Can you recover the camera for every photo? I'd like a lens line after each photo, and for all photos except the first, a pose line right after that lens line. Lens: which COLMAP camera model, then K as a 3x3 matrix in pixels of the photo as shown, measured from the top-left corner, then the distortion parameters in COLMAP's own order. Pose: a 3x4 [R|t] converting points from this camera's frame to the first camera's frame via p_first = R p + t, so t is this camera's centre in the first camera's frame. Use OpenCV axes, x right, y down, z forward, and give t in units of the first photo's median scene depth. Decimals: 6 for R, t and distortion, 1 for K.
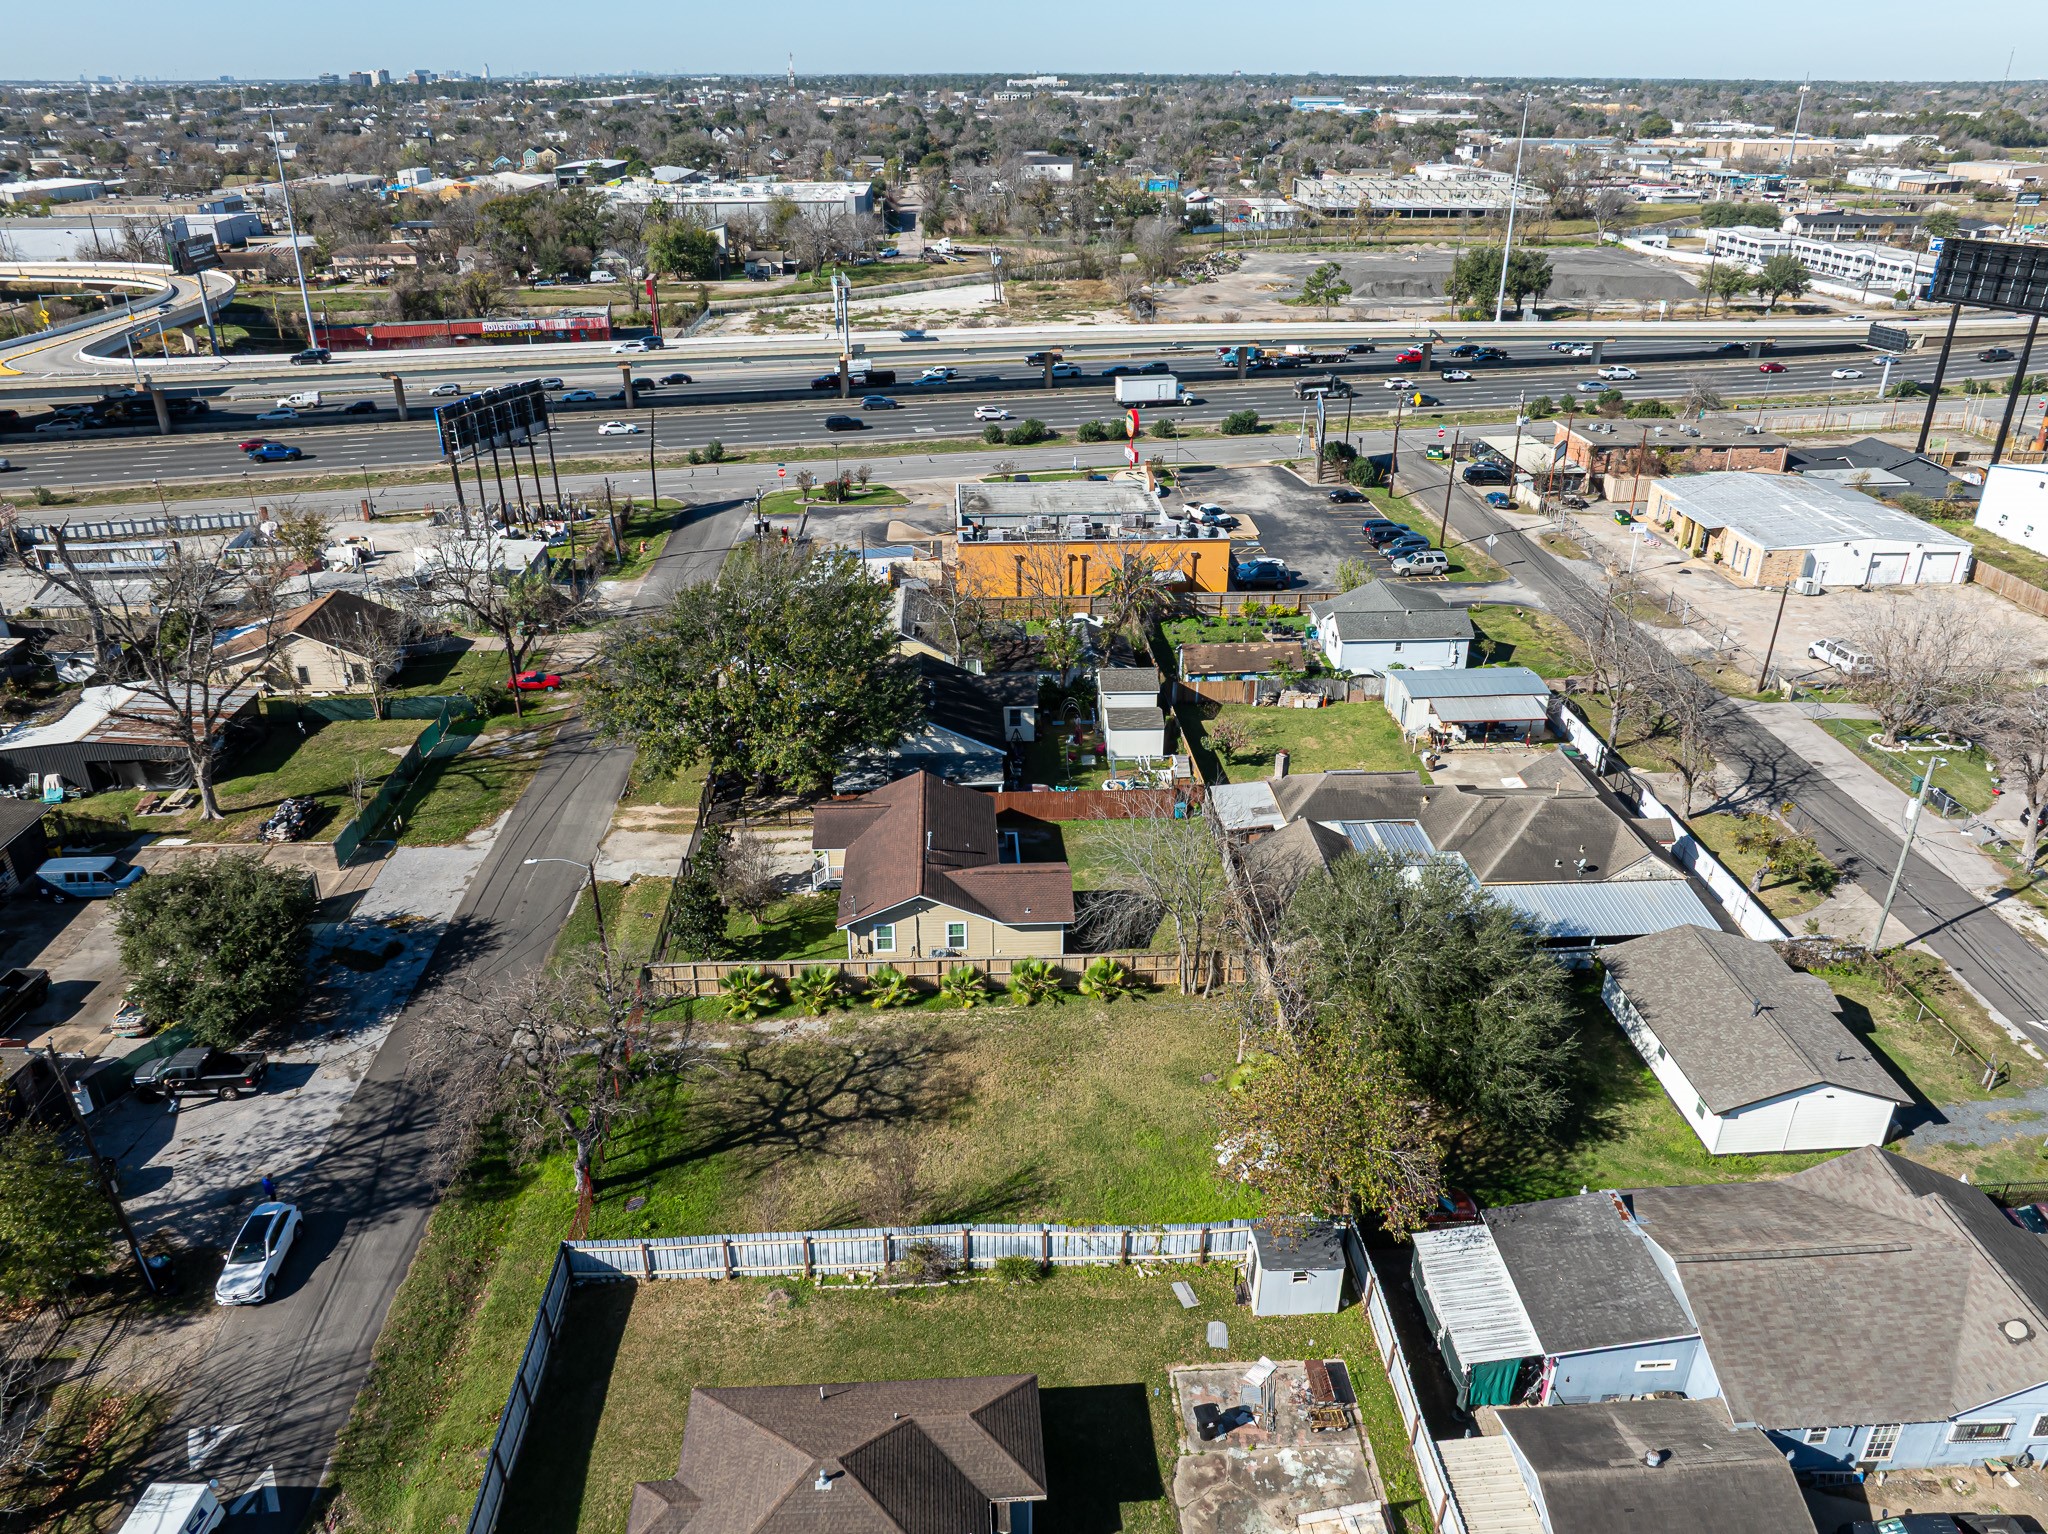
lens RADIAL K [[1444.0, 0, 1026.9], [0, 1444.0, 756.0], [0, 0, 1]] dist [-0.035791, -0.000252]
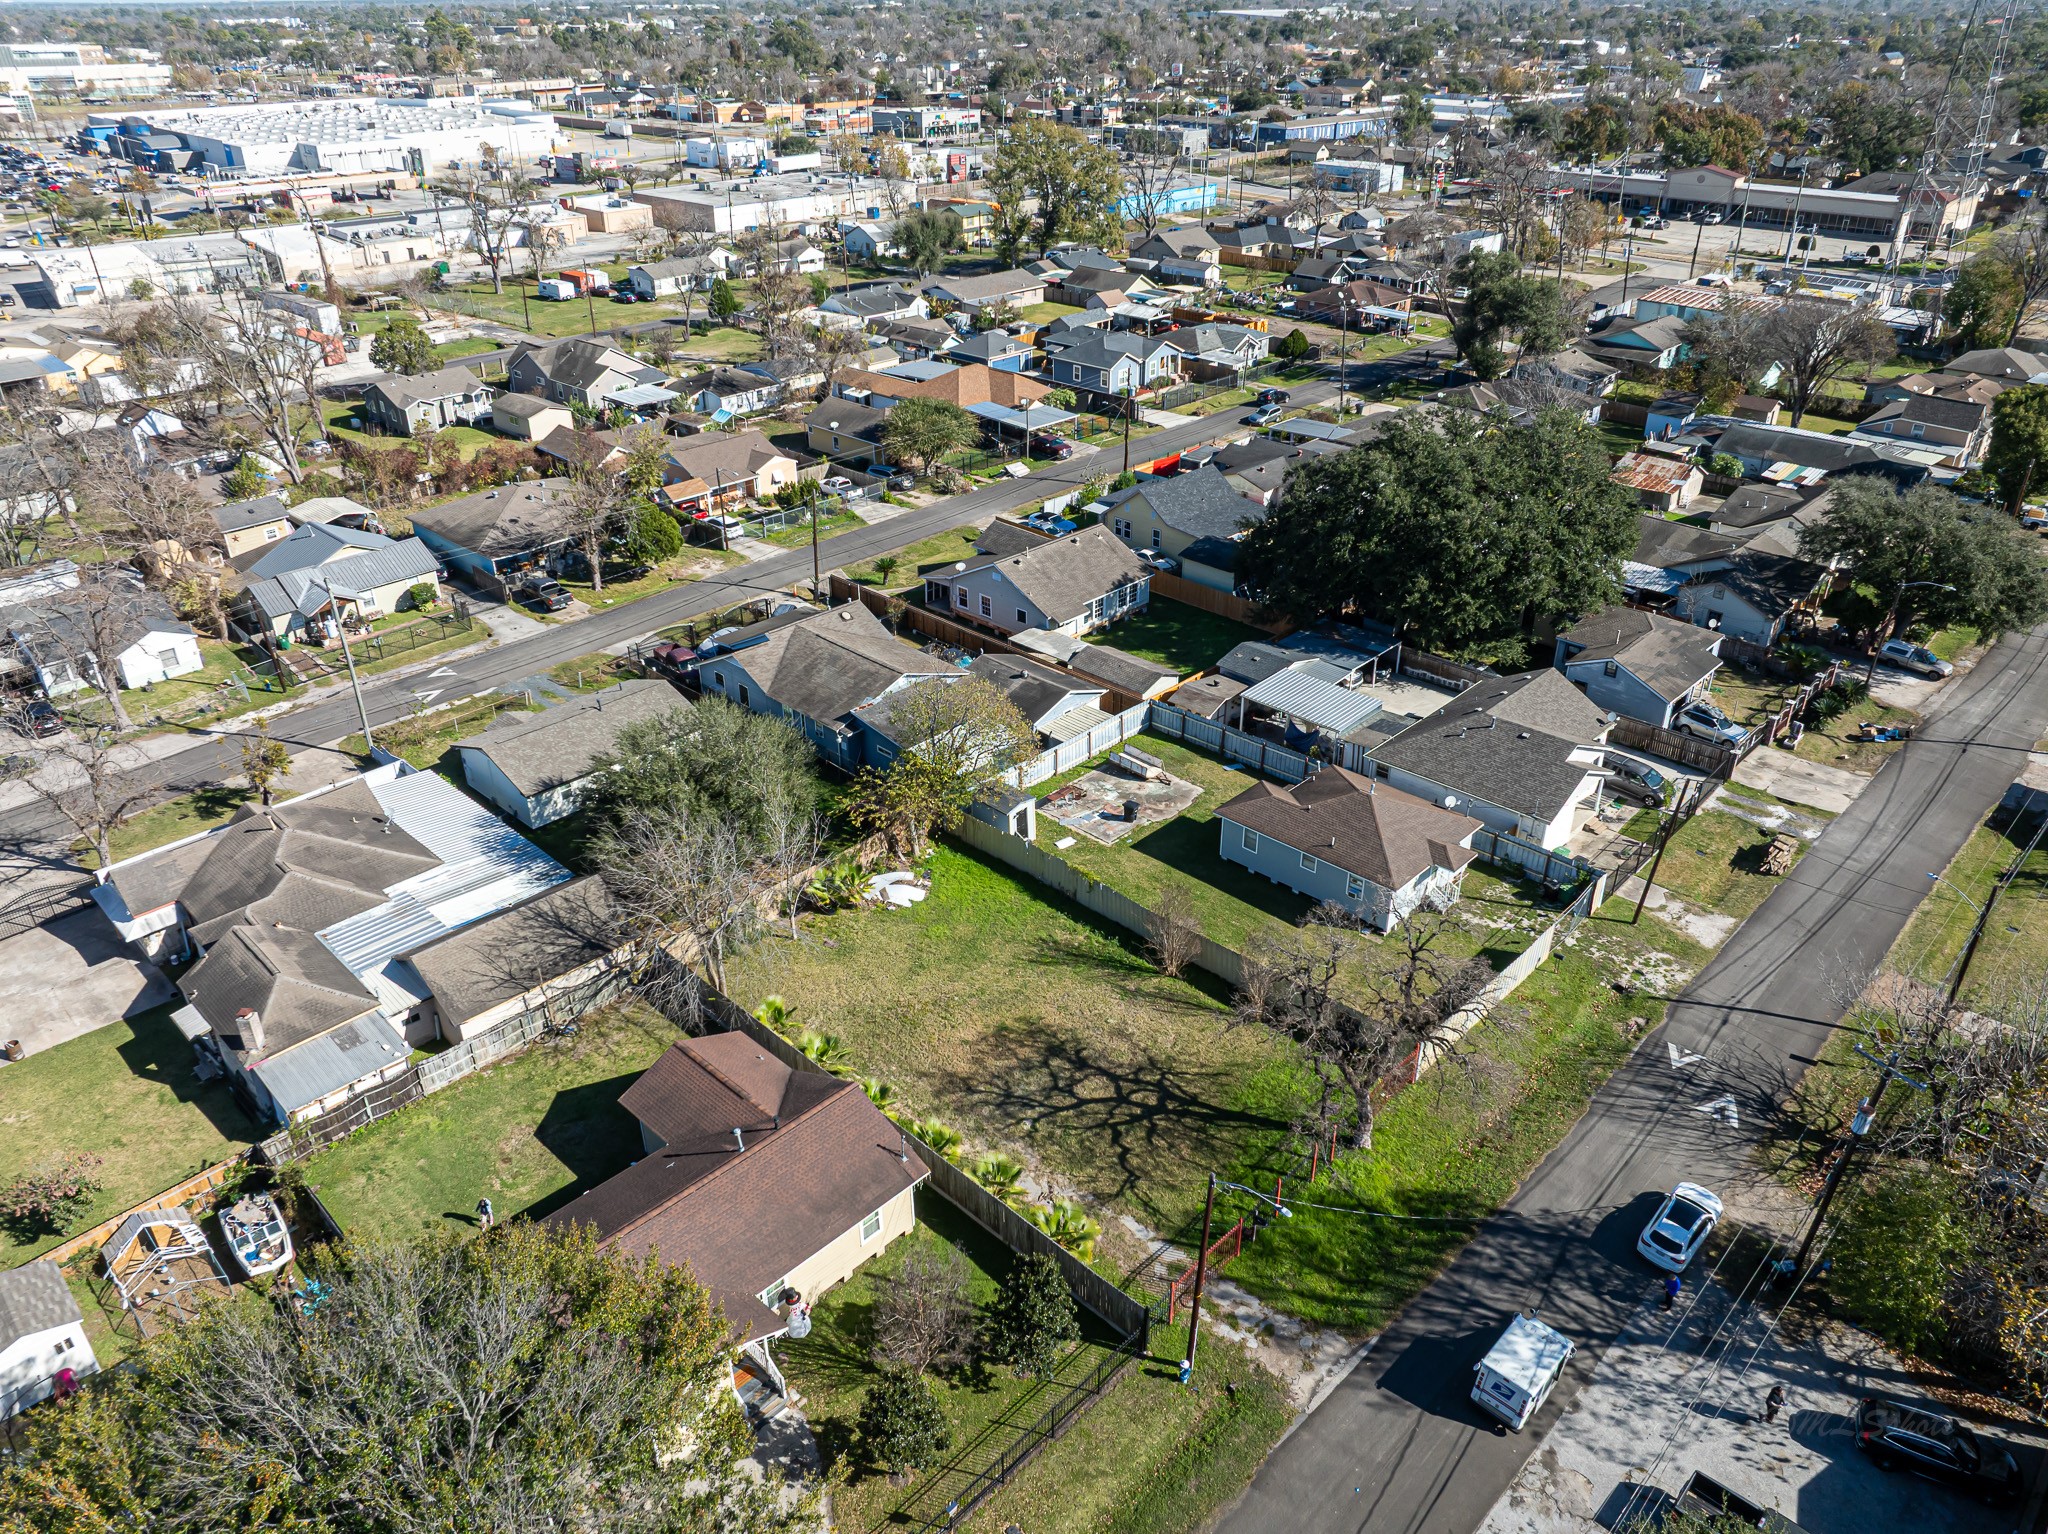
lens RADIAL K [[1444.0, 0, 1026.9], [0, 1444.0, 756.0], [0, 0, 1]] dist [-0.035791, -0.000252]
pose [[-0.682043, -0.341461, 0.646701, -0.563818], [0.319647, 0.656165, 0.683574, -0.506413], [-0.657756, 0.672943, -0.338386, 1.050388]]
